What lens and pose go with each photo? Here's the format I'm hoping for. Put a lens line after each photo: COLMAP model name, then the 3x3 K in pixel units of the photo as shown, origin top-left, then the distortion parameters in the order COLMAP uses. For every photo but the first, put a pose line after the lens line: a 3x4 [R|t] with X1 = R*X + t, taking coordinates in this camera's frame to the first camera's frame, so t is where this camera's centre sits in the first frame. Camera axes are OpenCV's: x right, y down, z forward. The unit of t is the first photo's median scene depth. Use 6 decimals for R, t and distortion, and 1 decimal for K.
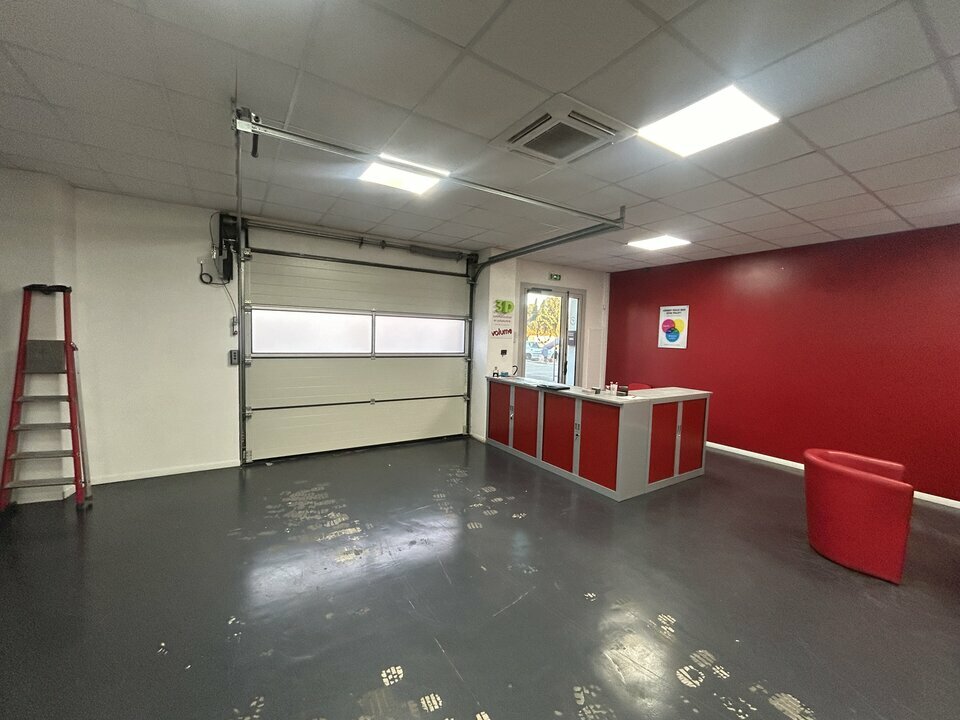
lens RADIAL K [[390.7, 0, 479.2], [0, 390.7, 358.7], [0, 0, 1]] dist [-0.000832, 0.000029]
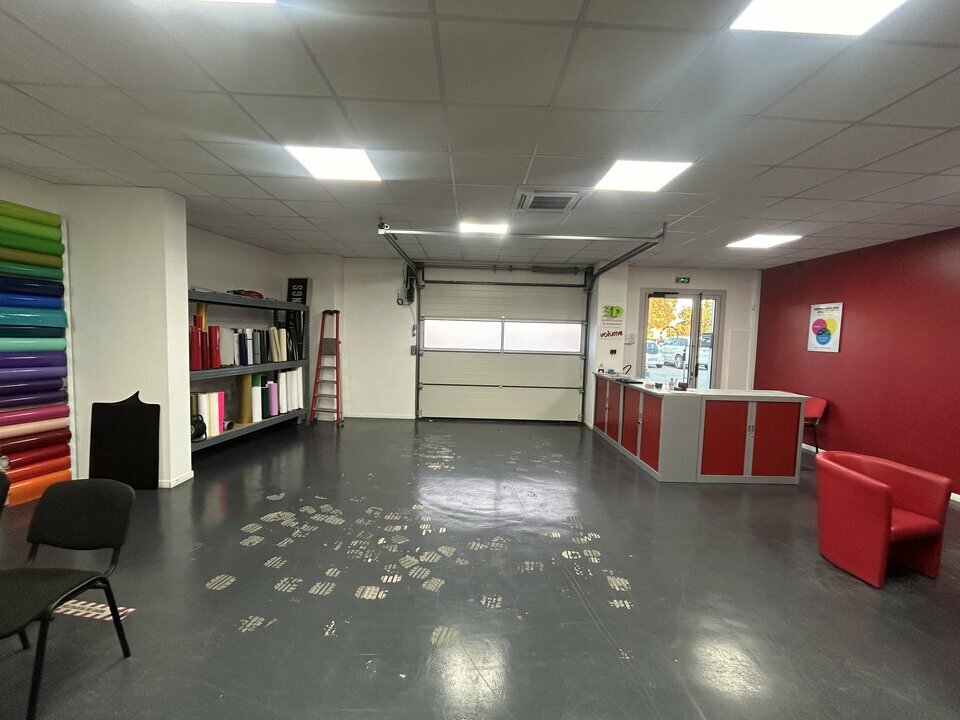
lens RADIAL K [[390.7, 0, 479.2], [0, 390.7, 358.7], [0, 0, 1]] dist [-0.000832, 0.000029]
pose [[0.852128, 0.028768, -0.522543, 0.328408], [-0.035447, 0.999368, -0.002784, 0.020434], [0.522132, 0.020895, 0.852608, -0.165022]]
